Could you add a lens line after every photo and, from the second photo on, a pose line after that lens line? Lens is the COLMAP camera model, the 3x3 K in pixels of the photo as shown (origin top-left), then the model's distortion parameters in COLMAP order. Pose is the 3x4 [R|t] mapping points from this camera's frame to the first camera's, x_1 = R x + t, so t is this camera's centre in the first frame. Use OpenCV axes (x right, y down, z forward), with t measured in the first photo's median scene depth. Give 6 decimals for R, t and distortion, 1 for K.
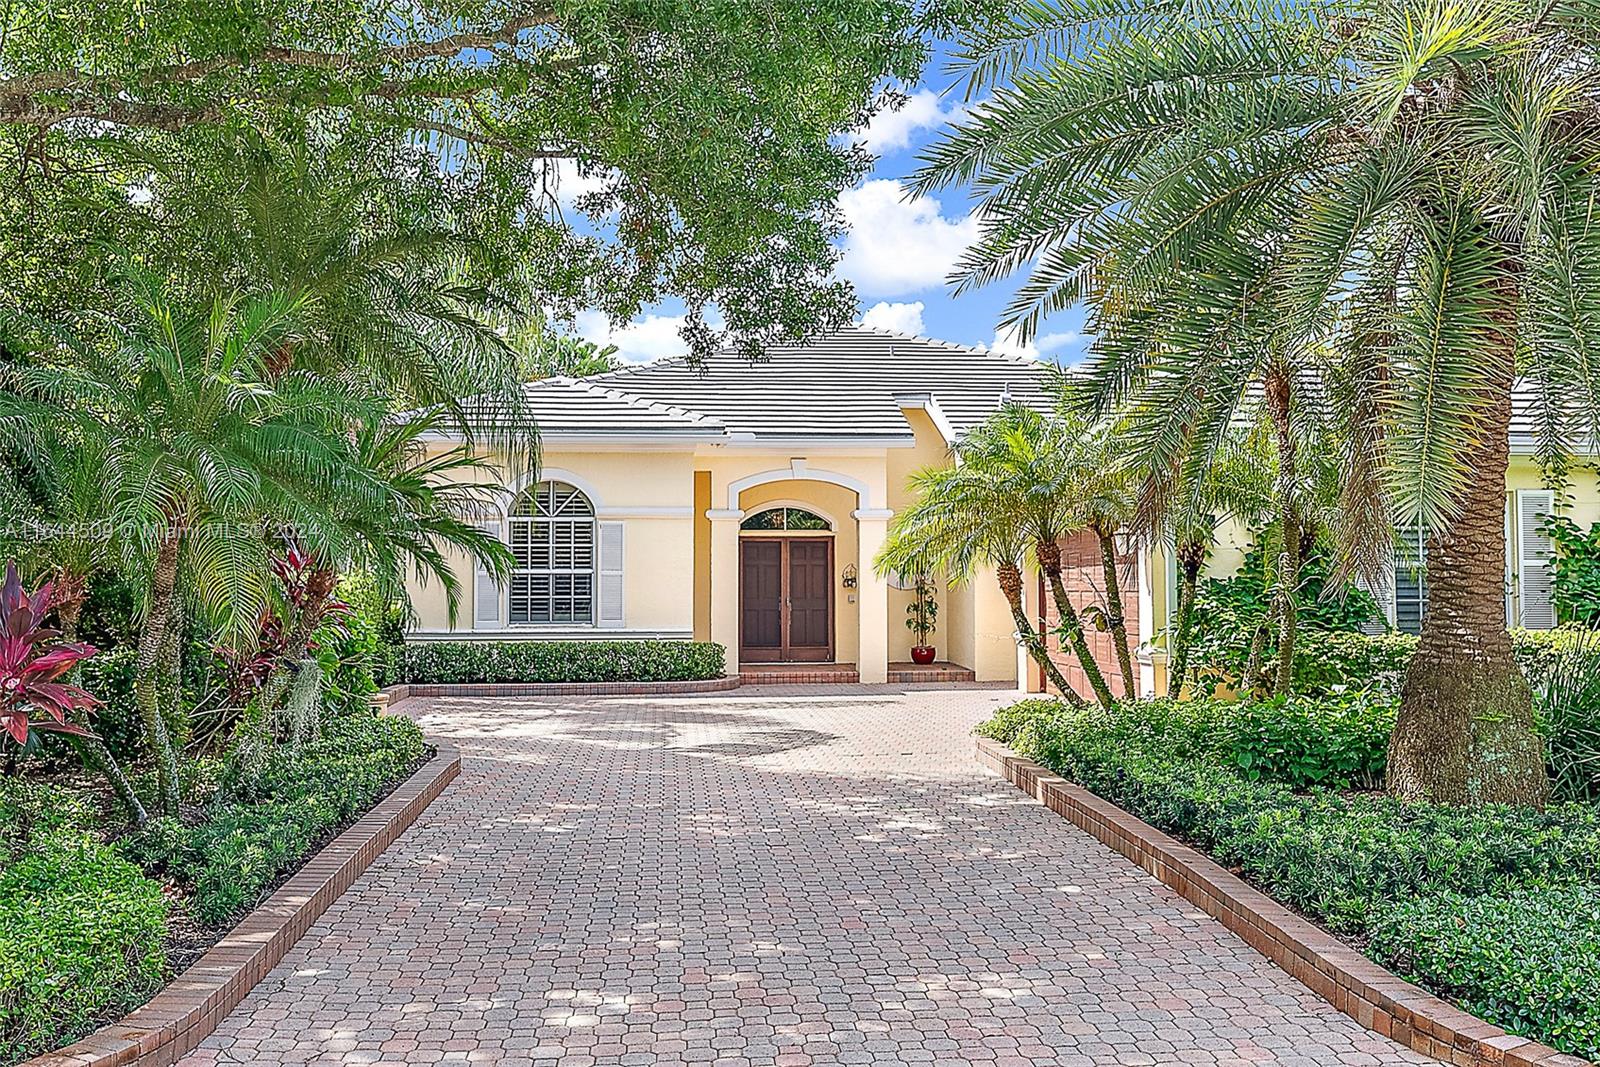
lens RADIAL K [[1419.5, 0, 802.2], [0, 1419.5, 535.1], [0, 0, 1]] dist [0.001781, 0.000262]
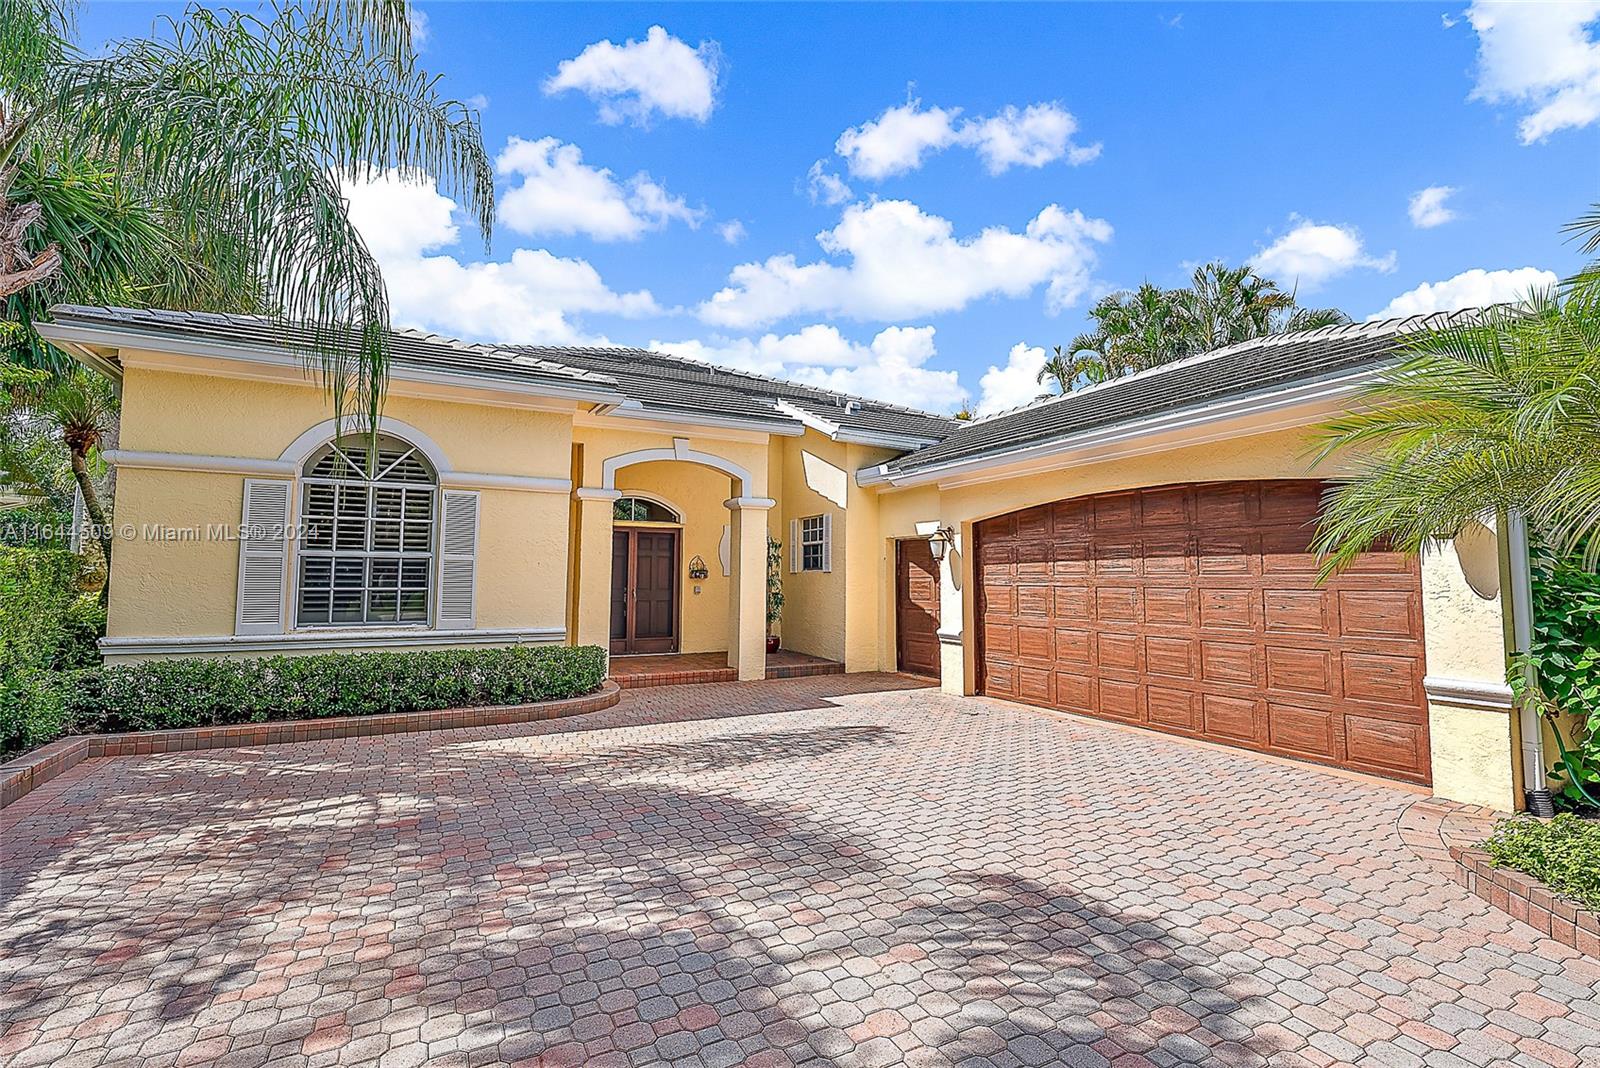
lens RADIAL K [[709.9, 0, 790.6], [0, 709.9, 535.0], [0, 0, 1]] dist [0.000626, -0.000042]
pose [[0.924789, 0.035434, 0.378827, -0.113322], [-0.027225, 0.999264, -0.027007, 0.019577], [-0.379506, 0.014662, 0.925073, 0.572001]]
